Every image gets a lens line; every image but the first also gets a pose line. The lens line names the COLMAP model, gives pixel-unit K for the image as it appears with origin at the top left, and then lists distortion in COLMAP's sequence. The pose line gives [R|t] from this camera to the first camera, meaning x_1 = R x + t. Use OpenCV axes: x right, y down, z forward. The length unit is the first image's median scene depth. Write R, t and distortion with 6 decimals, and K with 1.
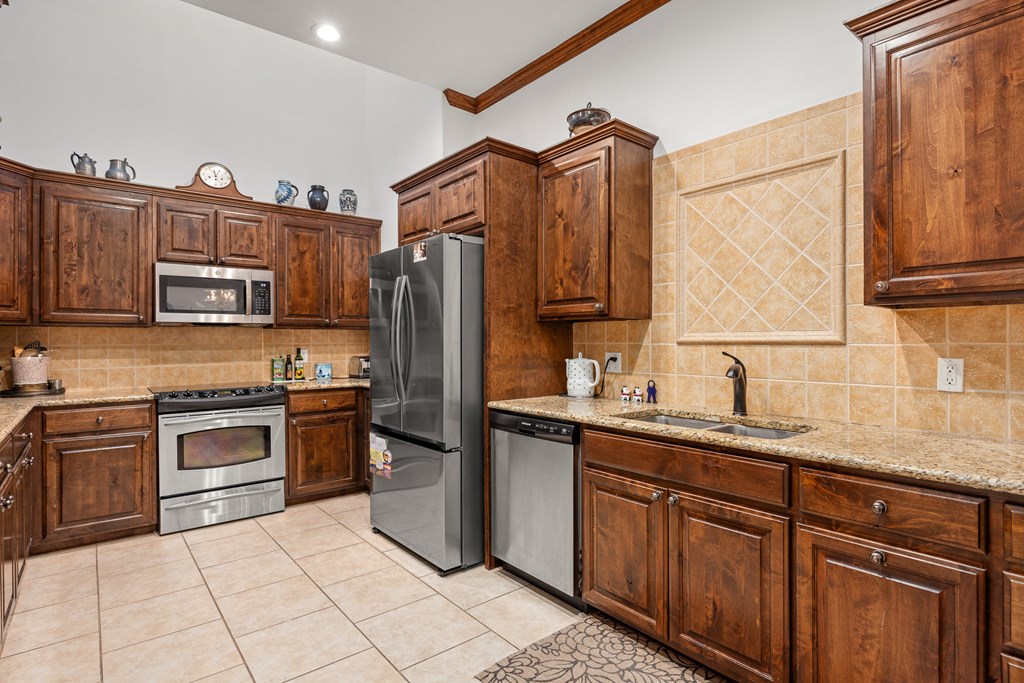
lens RADIAL K [[526.4, 0, 512.0], [0, 526.4, 341.5], [0, 0, 1]] dist [-0.006202, -0.001418]
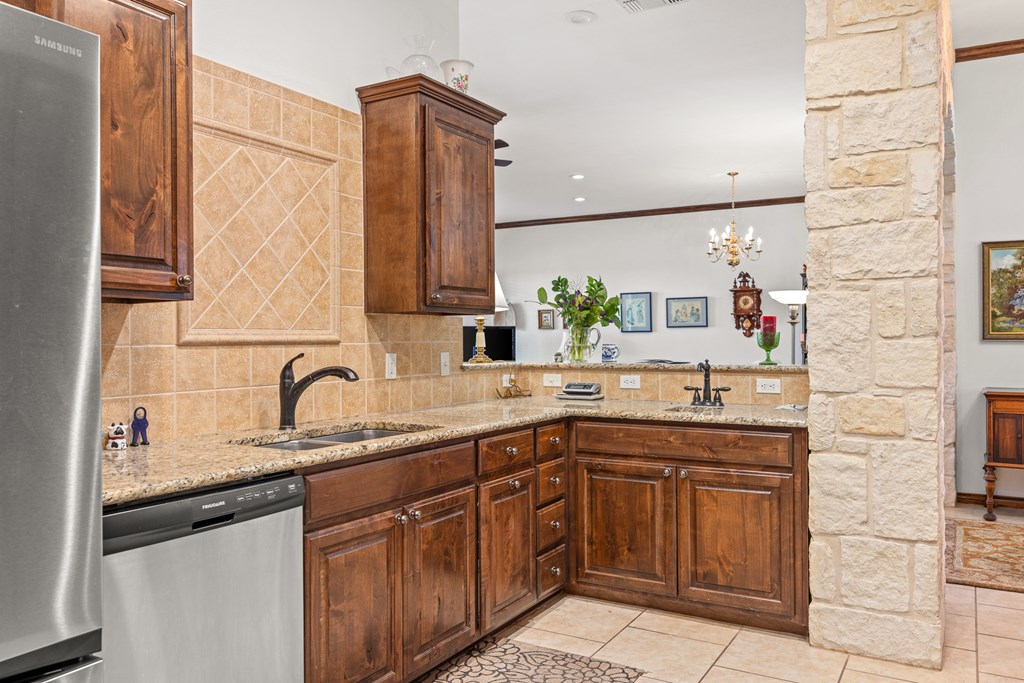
lens RADIAL K [[789.3, 0, 512.0], [0, 789.3, 341.5], [0, 0, 1]] dist [0.006580, 0.000875]
pose [[-0.357548, 0.002068, 0.933893, -0.848591], [0.008092, 0.999967, 0.000884, 0.002663], [-0.933860, 0.007873, -0.357552, 1.096978]]
